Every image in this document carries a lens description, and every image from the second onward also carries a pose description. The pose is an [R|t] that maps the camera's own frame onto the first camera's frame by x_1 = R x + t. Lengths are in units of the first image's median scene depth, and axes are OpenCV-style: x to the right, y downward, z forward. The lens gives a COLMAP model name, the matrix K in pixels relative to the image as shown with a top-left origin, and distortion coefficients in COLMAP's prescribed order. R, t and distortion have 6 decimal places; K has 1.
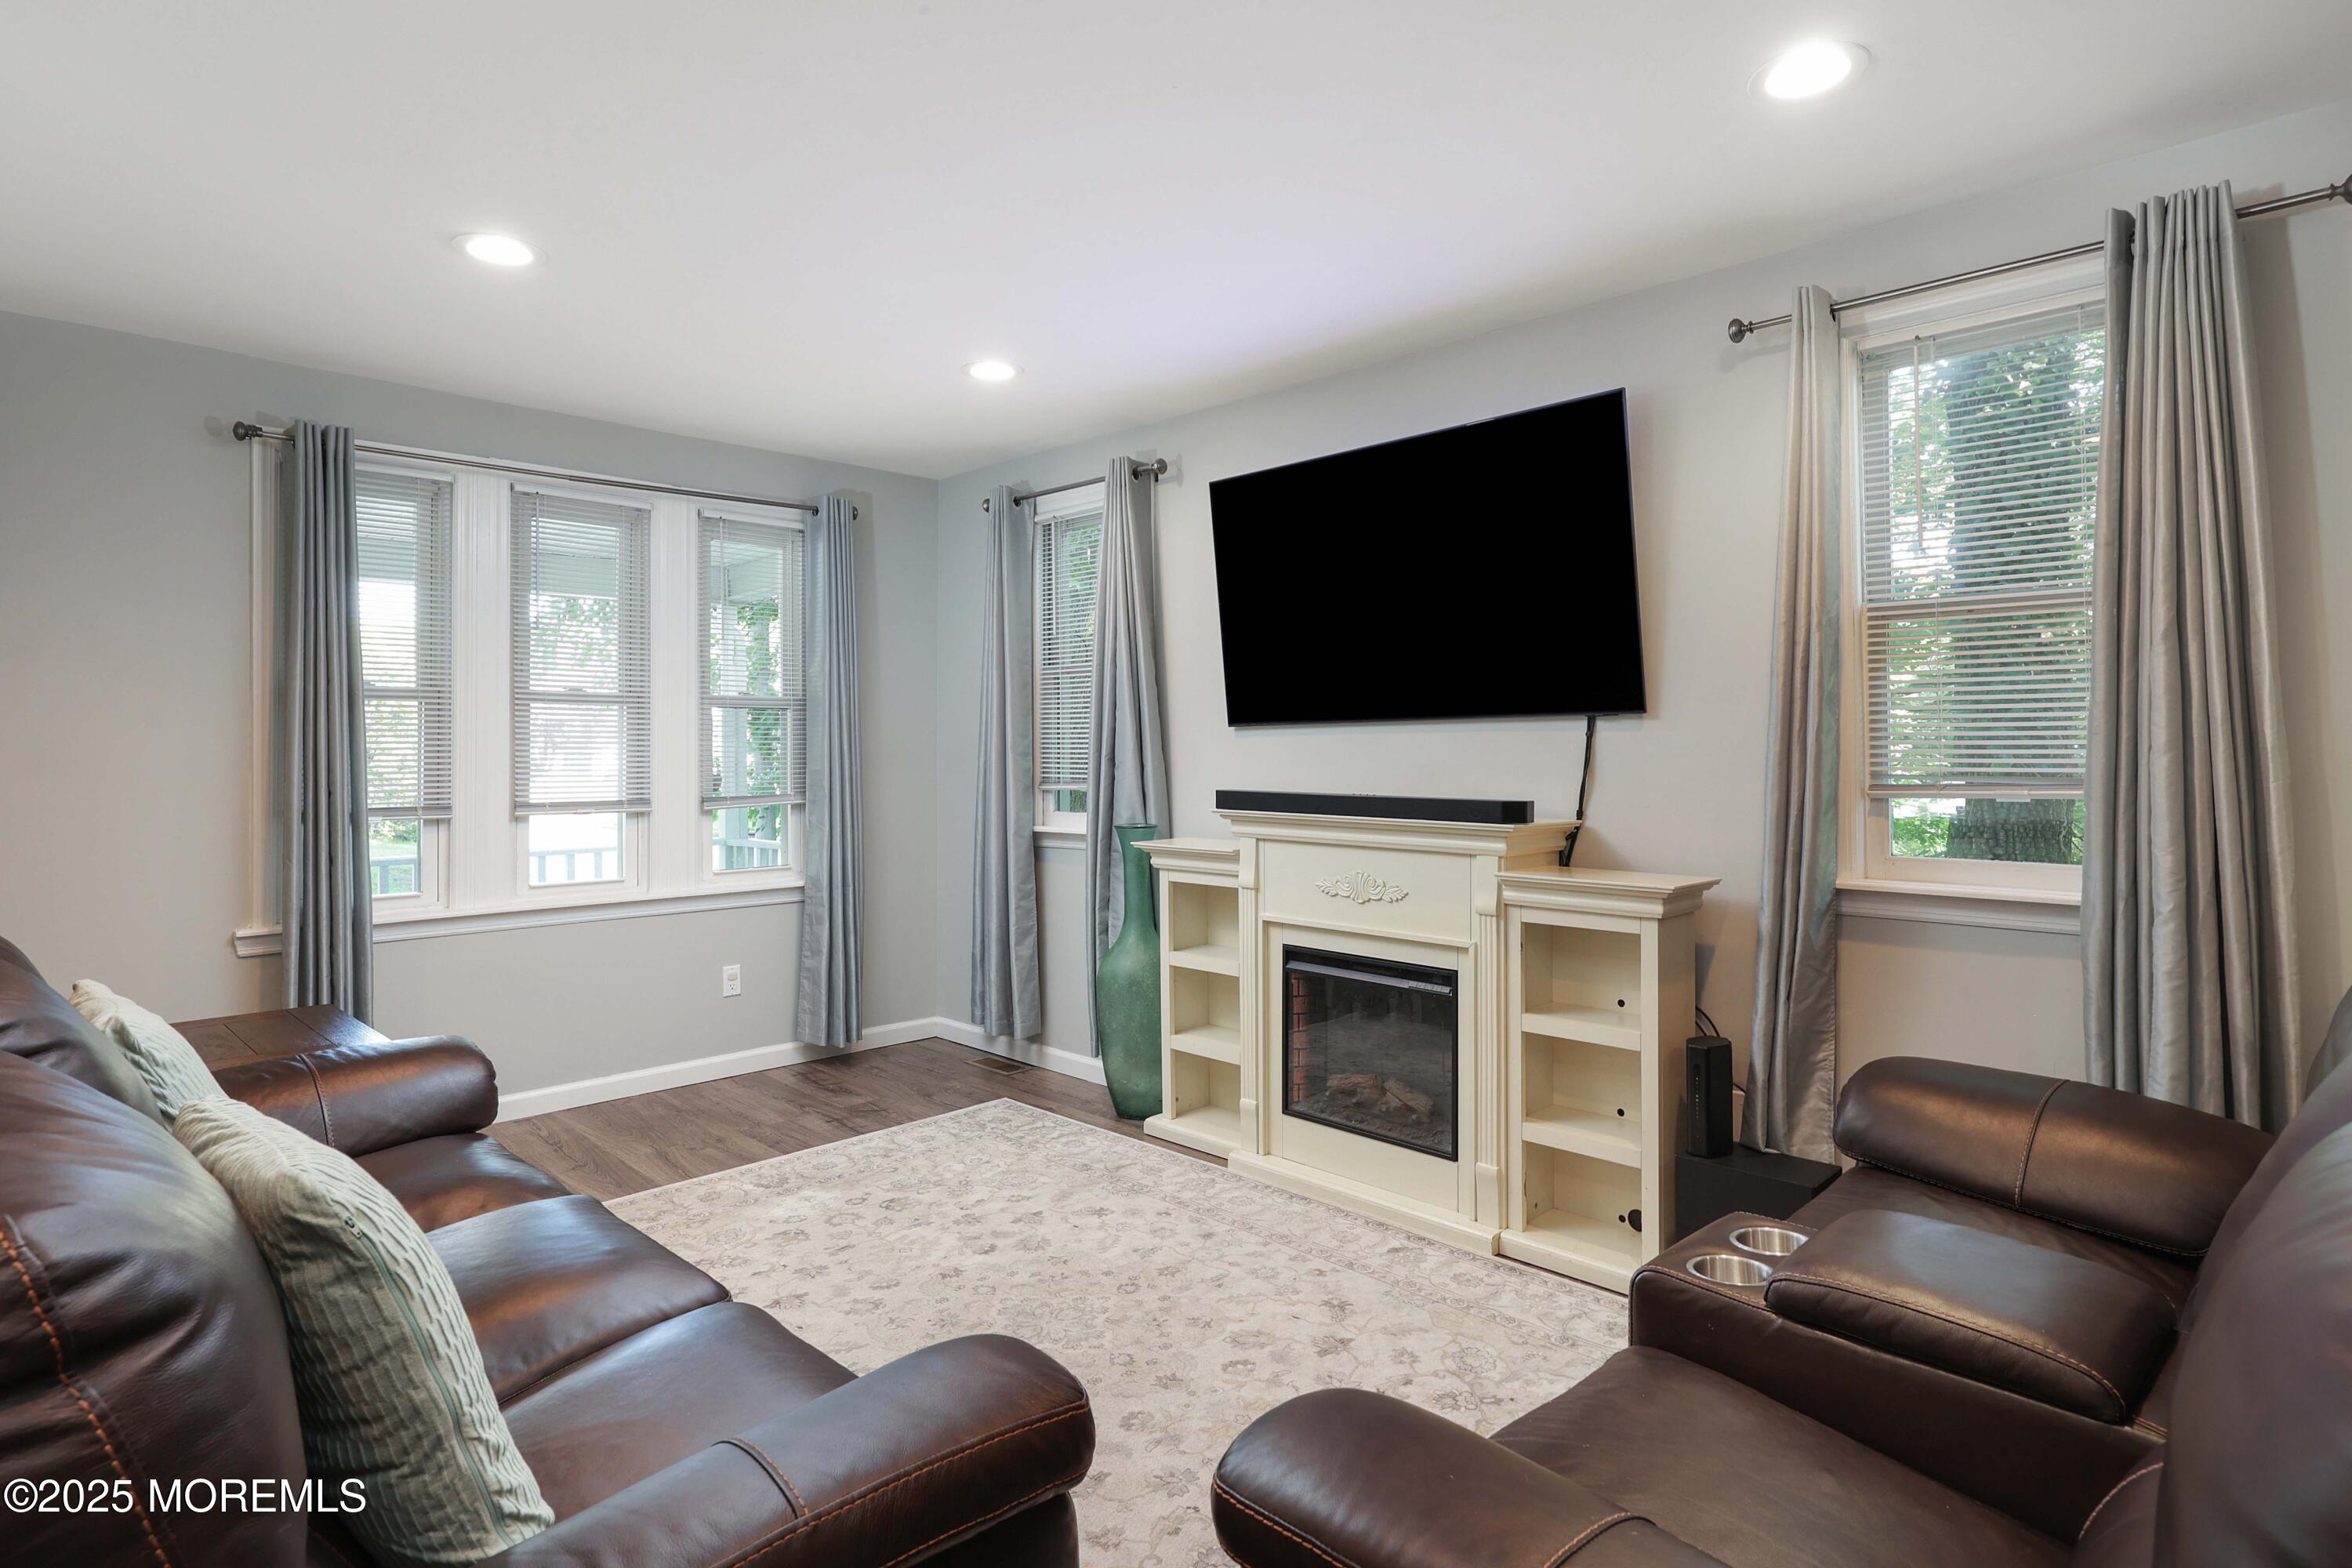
lens RADIAL K [[1256.2, 0, 1158.7], [0, 1256.2, 757.6], [0, 0, 1]] dist [0.006079, -0.000764]
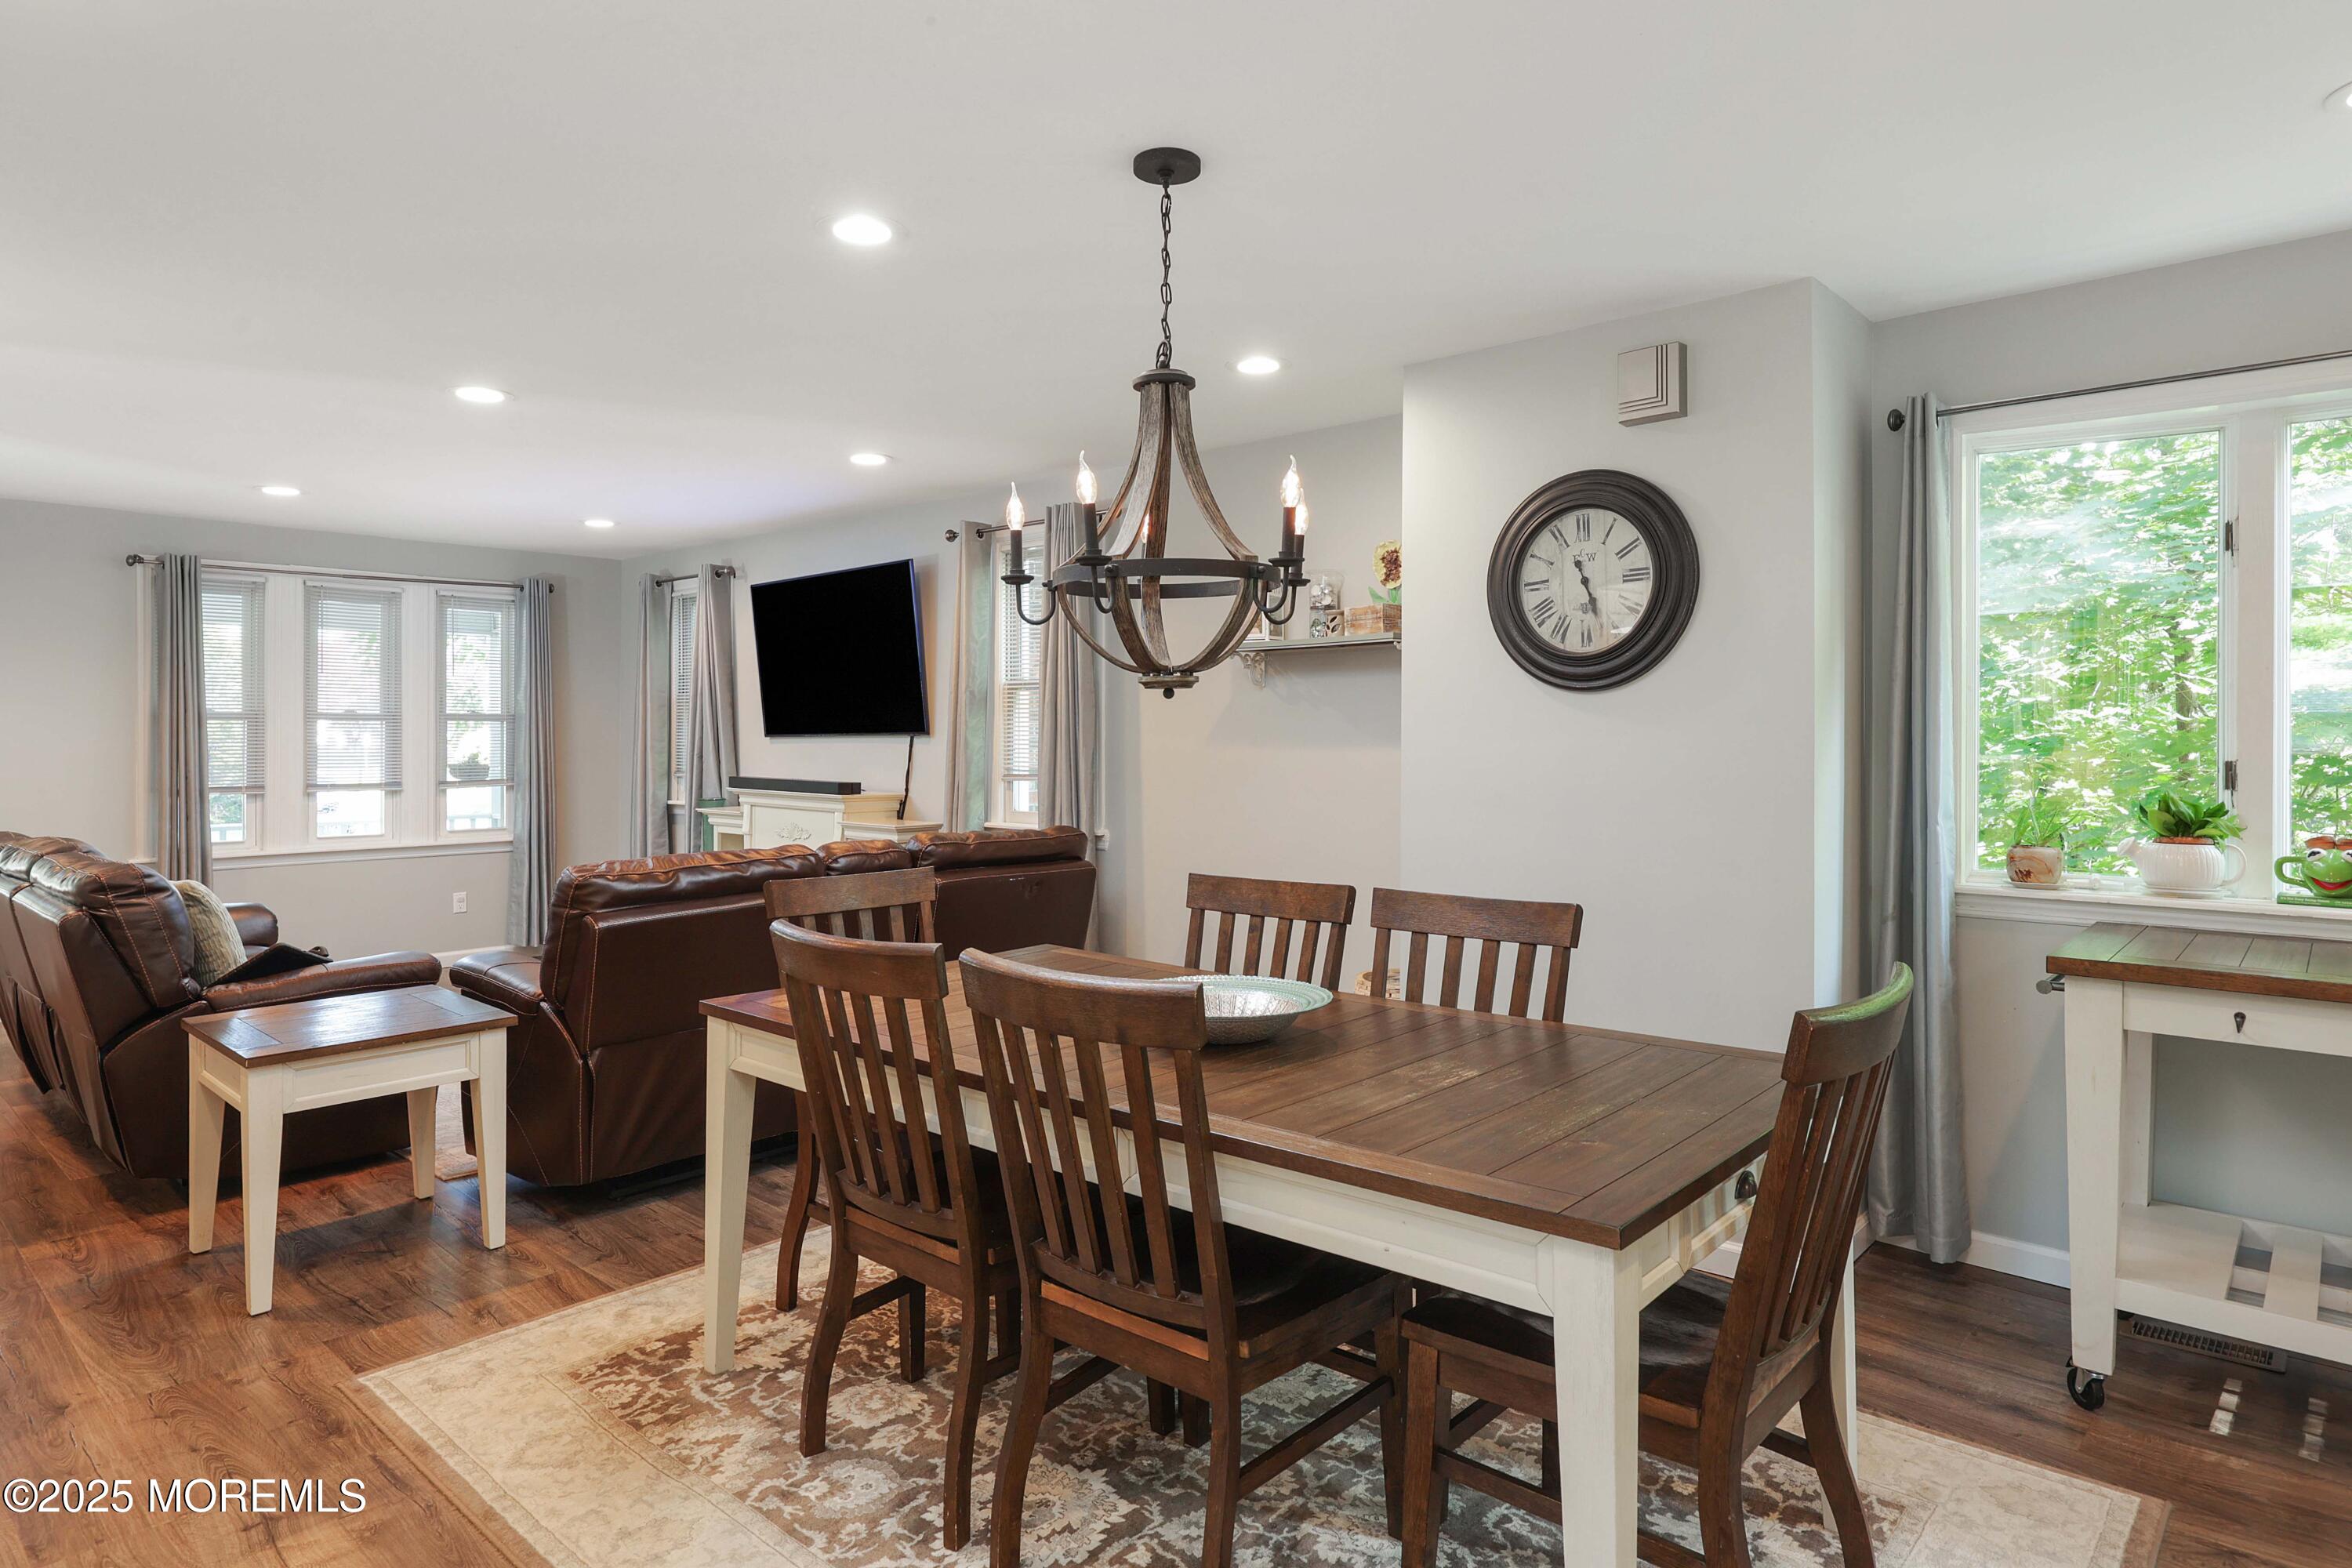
lens RADIAL K [[1348.8, 0, 1164.8], [0, 1348.8, 753.1], [0, 0, 1]] dist [0.000886, -0.000924]
pose [[0.998862, 0.001965, 0.047656, 0.468311], [-0.002285, 0.999975, 0.006646, -0.016083], [-0.047642, -0.006747, 0.998842, -0.718308]]
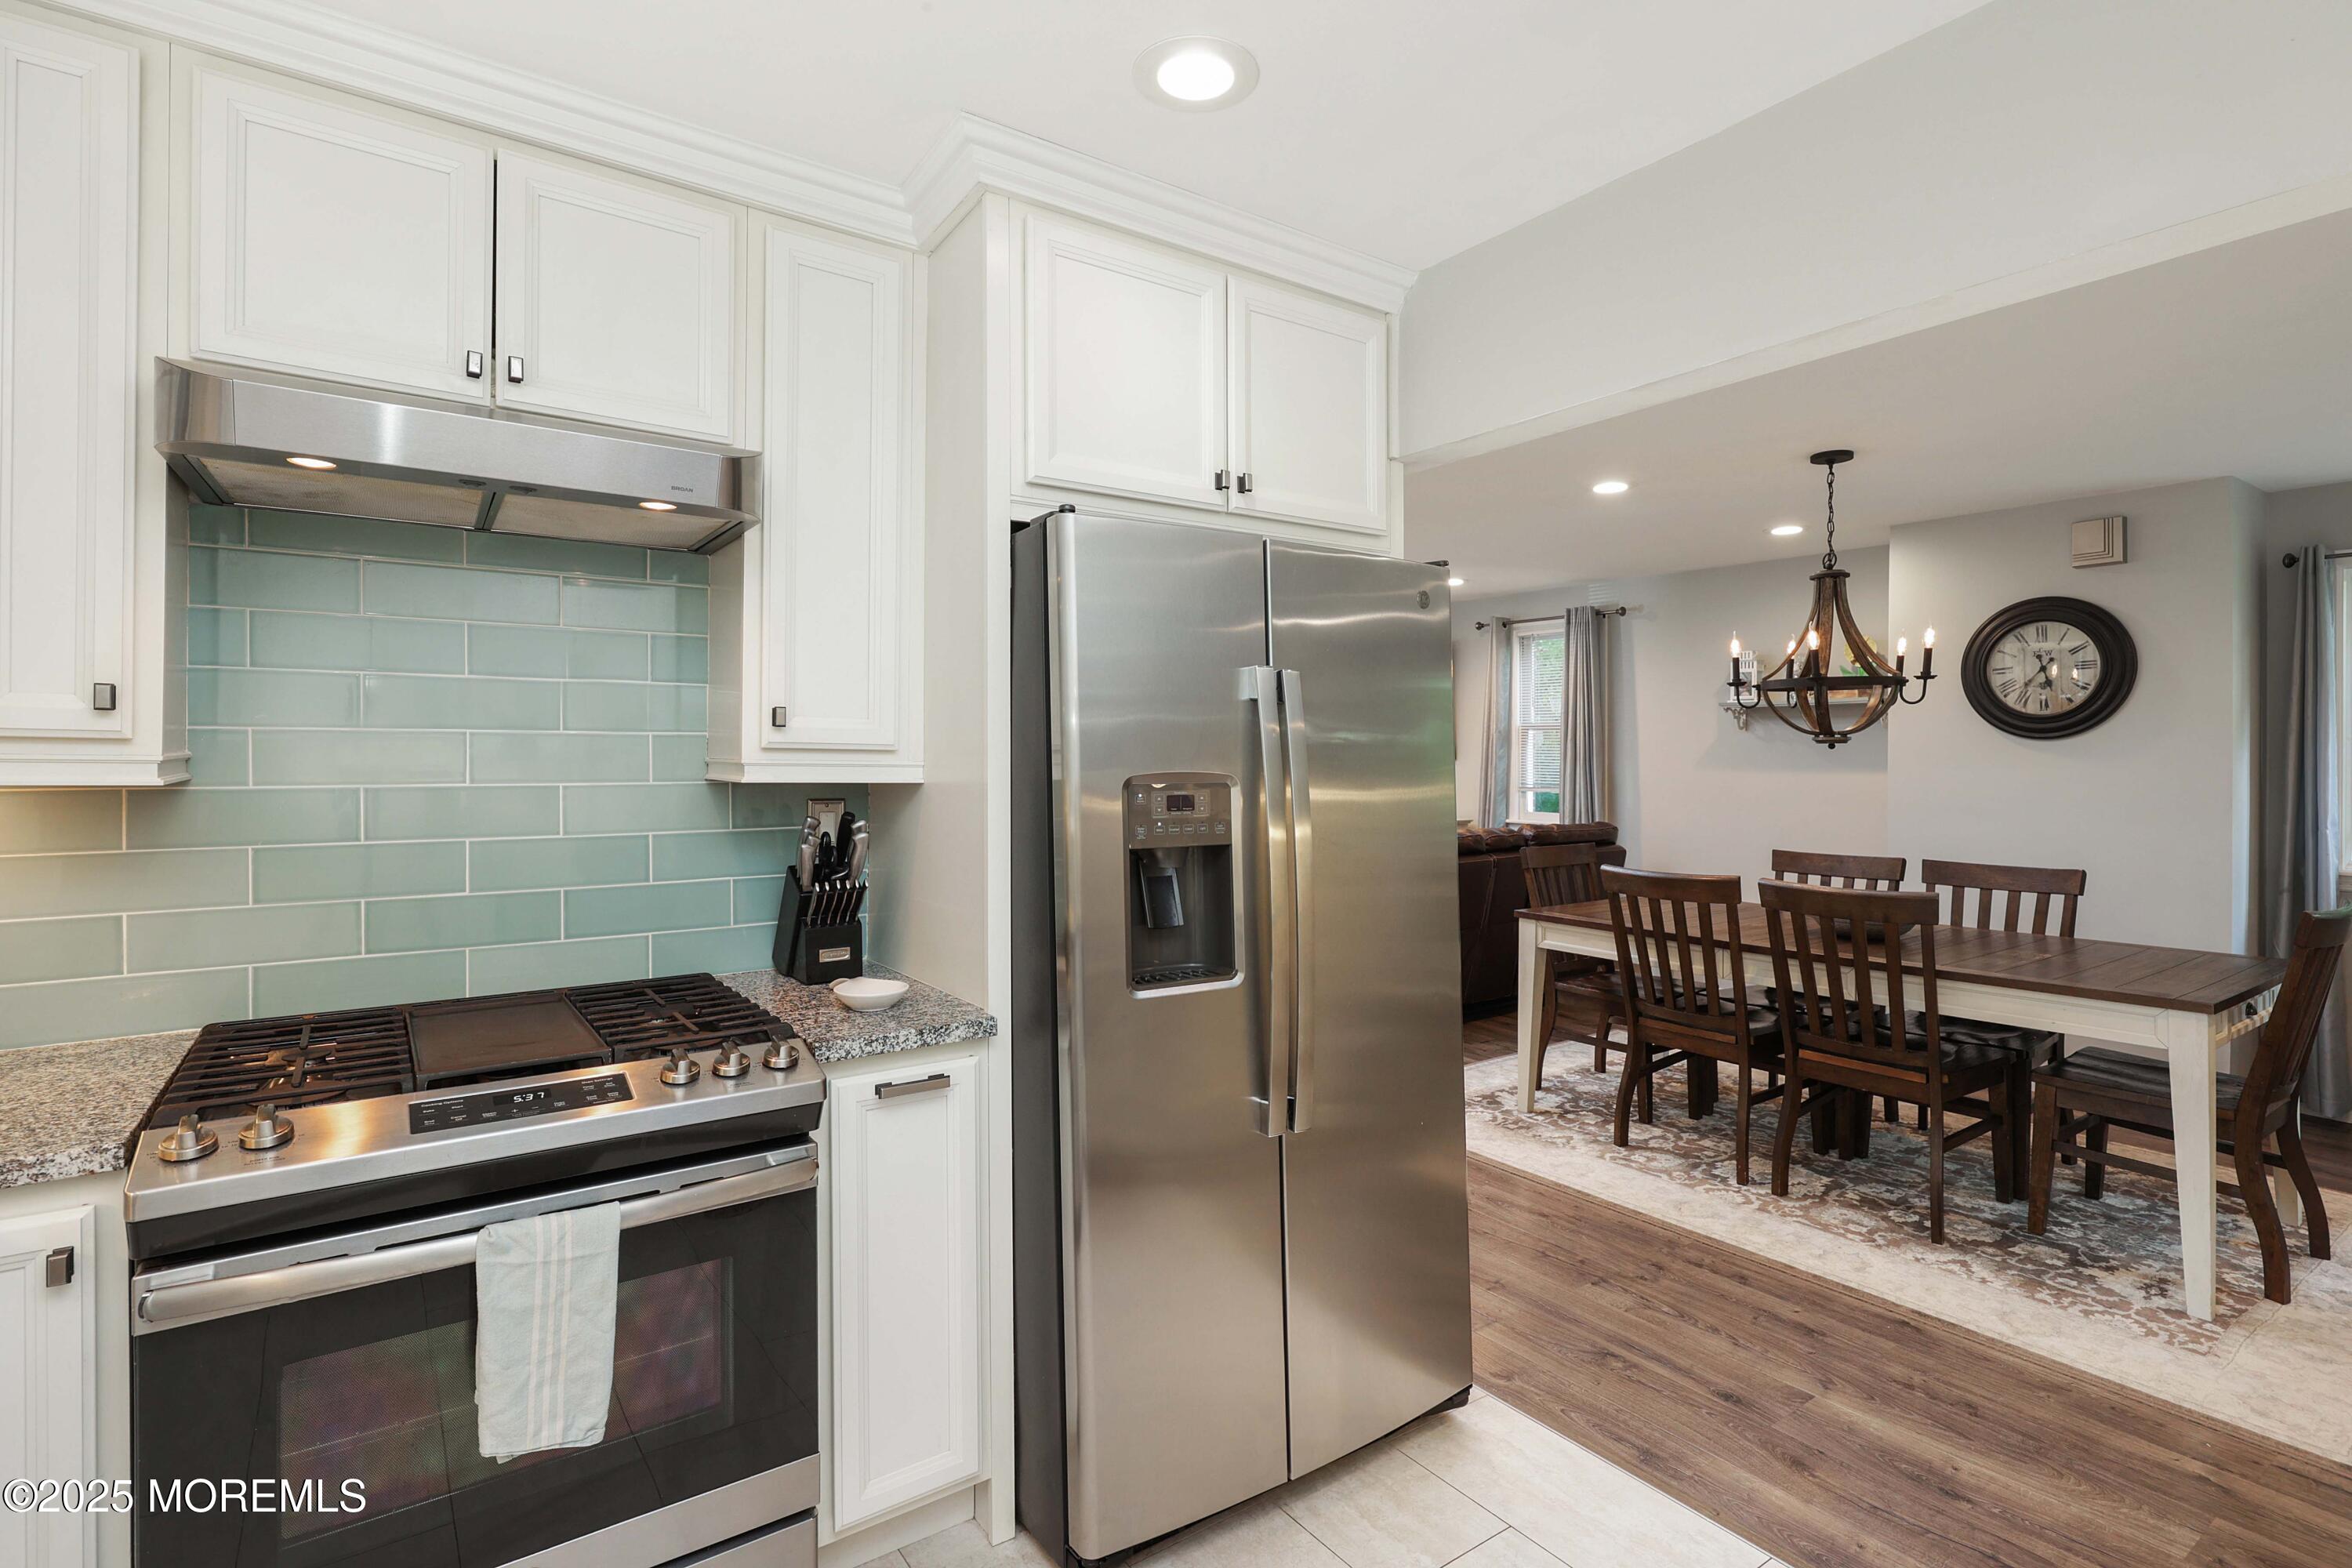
lens RADIAL K [[1138.4, 0, 1116.0], [0, 1138.4, 759.0], [0, 0, 1]] dist [-0.001179, -0.000512]
pose [[0.981458, 0.008694, -0.191482, 0.112665], [-0.008647, 0.999962, 0.001081, -0.023927], [0.191484, 0.000595, 0.981496, -1.127533]]
